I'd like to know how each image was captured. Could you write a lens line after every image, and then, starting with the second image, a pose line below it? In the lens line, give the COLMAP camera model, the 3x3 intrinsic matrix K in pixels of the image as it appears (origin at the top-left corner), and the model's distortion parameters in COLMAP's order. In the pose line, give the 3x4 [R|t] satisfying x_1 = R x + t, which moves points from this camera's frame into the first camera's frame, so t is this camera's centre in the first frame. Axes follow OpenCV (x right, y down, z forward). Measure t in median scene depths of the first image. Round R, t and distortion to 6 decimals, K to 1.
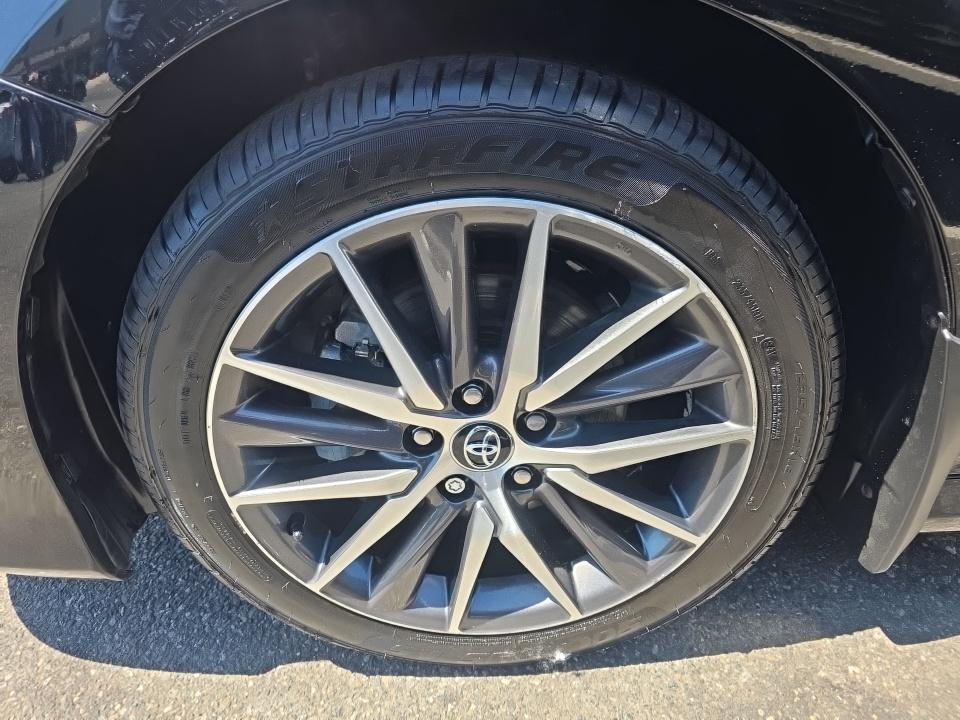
lens RADIAL K [[660.7, 0, 479.5], [0, 660.7, 342.7], [0, 0, 1]] dist [0.041995, -0.039620]
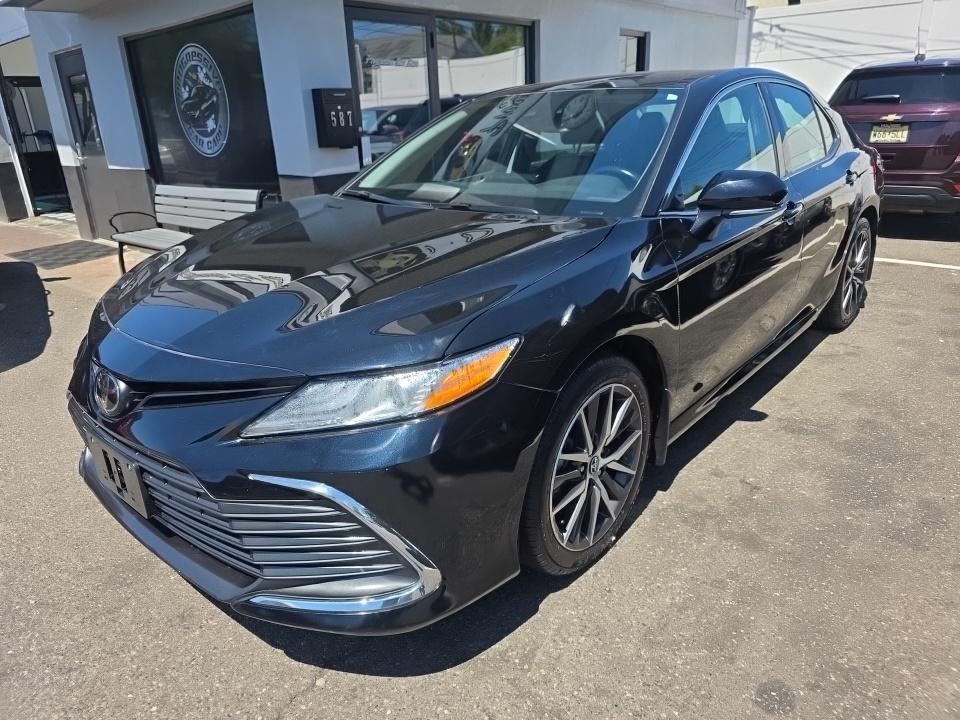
lens RADIAL K [[660.7, 0, 479.5], [0, 660.7, 342.7], [0, 0, 1]] dist [0.041995, -0.039620]
pose [[0.656621, -0.200071, 0.727200, -2.451395], [0.373956, 0.923677, -0.083534, -0.309102], [-0.654985, 0.326791, 0.681323, -0.928564]]
